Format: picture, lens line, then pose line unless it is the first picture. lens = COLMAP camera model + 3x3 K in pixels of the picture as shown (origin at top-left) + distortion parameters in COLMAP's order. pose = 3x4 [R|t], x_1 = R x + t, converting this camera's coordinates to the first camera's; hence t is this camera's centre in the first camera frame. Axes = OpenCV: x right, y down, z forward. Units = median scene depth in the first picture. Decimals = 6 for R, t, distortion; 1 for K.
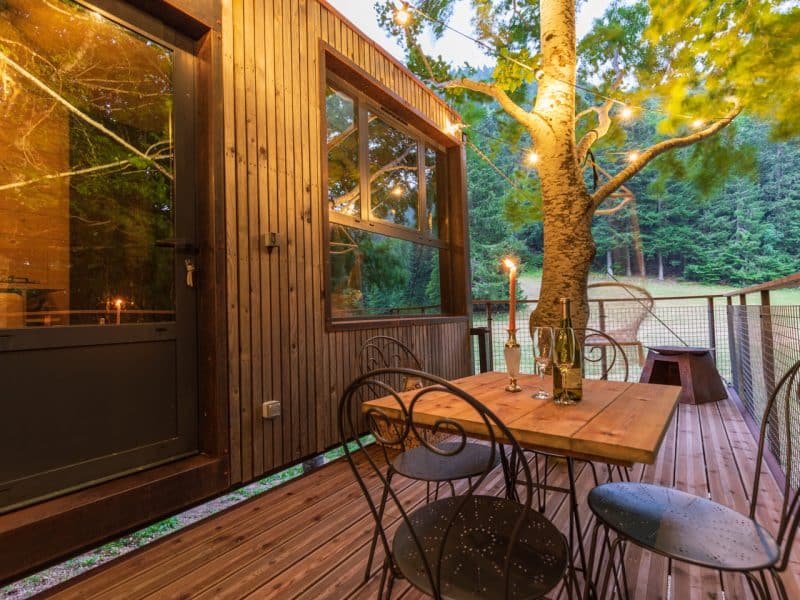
lens RADIAL K [[394.6, 0, 410.7], [0, 394.6, 301.1], [0, 0, 1]] dist [0.003478, -0.000095]
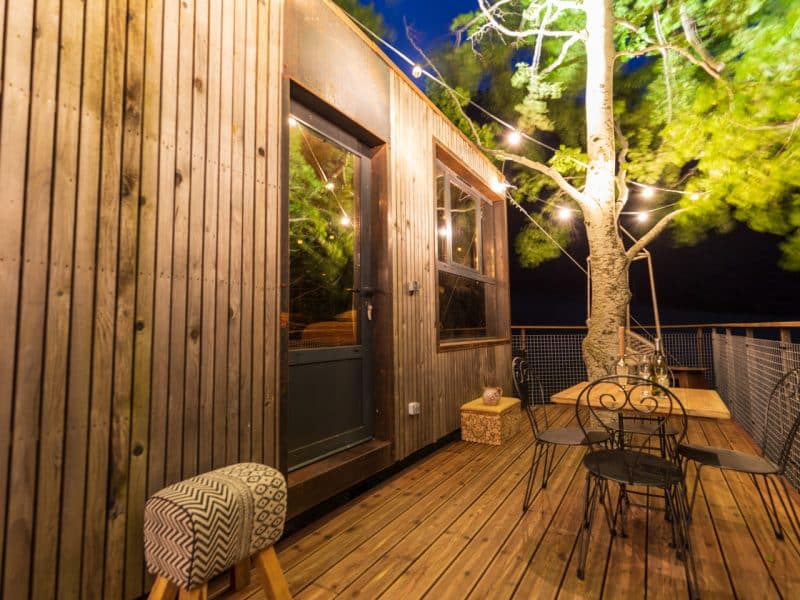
lens RADIAL K [[394.6, 0, 410.7], [0, 394.6, 301.1], [0, 0, 1]] dist [0.003478, -0.000095]
pose [[0.998511, 0.020504, 0.050561, -0.453246], [-0.018312, 0.998889, -0.043432, -0.043483], [-0.051395, 0.042441, 0.997776, -0.406607]]
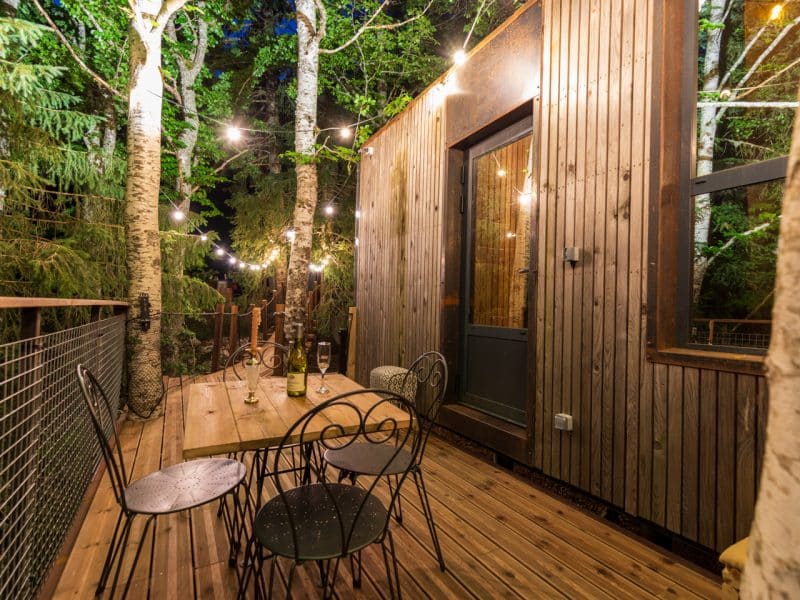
lens RADIAL K [[394.6, 0, 410.7], [0, 394.6, 301.1], [0, 0, 1]] dist [0.003478, -0.000095]
pose [[-0.422800, 0.004566, -0.906211, 0.758287], [0.013430, 0.999909, -0.001228, -0.043995], [0.906123, -0.012690, -0.422823, 1.107198]]
